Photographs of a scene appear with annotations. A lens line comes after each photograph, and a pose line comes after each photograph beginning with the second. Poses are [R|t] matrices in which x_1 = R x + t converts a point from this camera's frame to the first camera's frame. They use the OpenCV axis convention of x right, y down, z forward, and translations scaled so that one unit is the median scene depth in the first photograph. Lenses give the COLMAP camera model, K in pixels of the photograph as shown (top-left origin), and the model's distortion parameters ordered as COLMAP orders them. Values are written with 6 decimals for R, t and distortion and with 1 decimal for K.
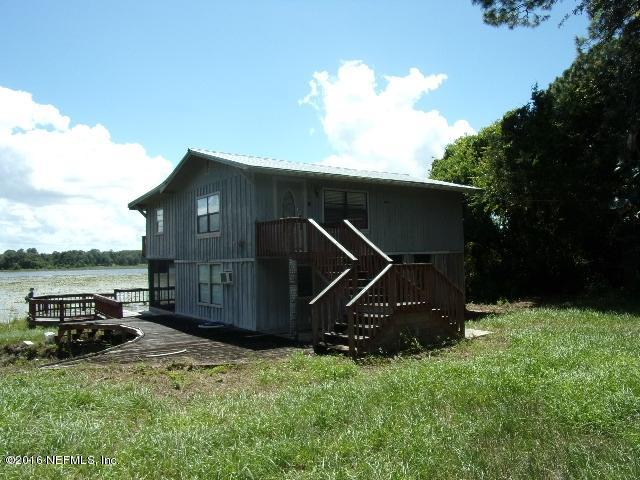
lens RADIAL K [[473.8, 0, 319.5], [0, 473.8, 240.3], [0, 0, 1]] dist [-0.024649, 0.022386]
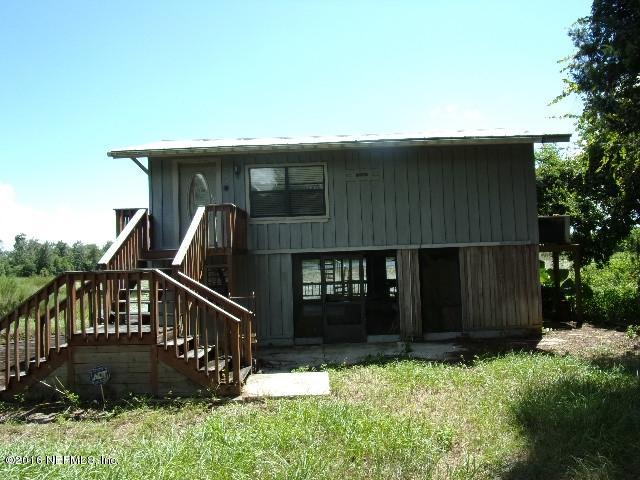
lens RADIAL K [[473.8, 0, 319.0], [0, 473.8, 244.2], [0, 0, 1]] dist [-0.024649, 0.022386]
pose [[0.798442, -0.016918, -0.601834, 0.473924], [0.032020, 0.999384, 0.014386, 0.009447], [0.601220, -0.030757, 0.798492, 0.364392]]
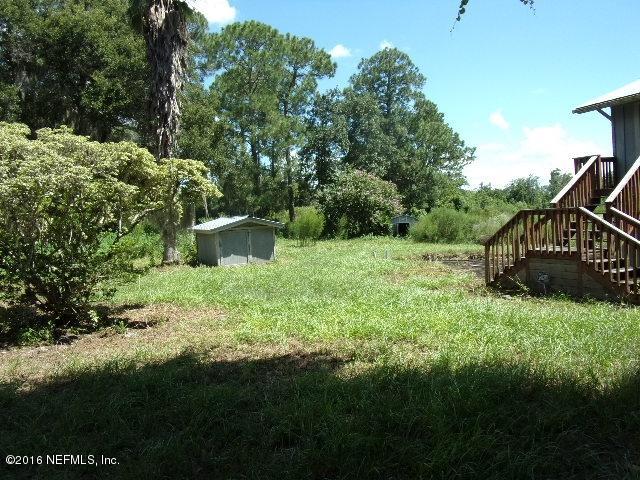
lens RADIAL K [[473.8, 0, 331.6], [0, 473.8, 241.9], [0, 0, 1]] dist [-0.024649, 0.022386]
pose [[-0.095479, 0.087694, -0.991561, 0.691897], [0.109784, 0.990963, 0.077070, -0.001369], [0.989359, -0.101499, -0.104244, 0.366038]]
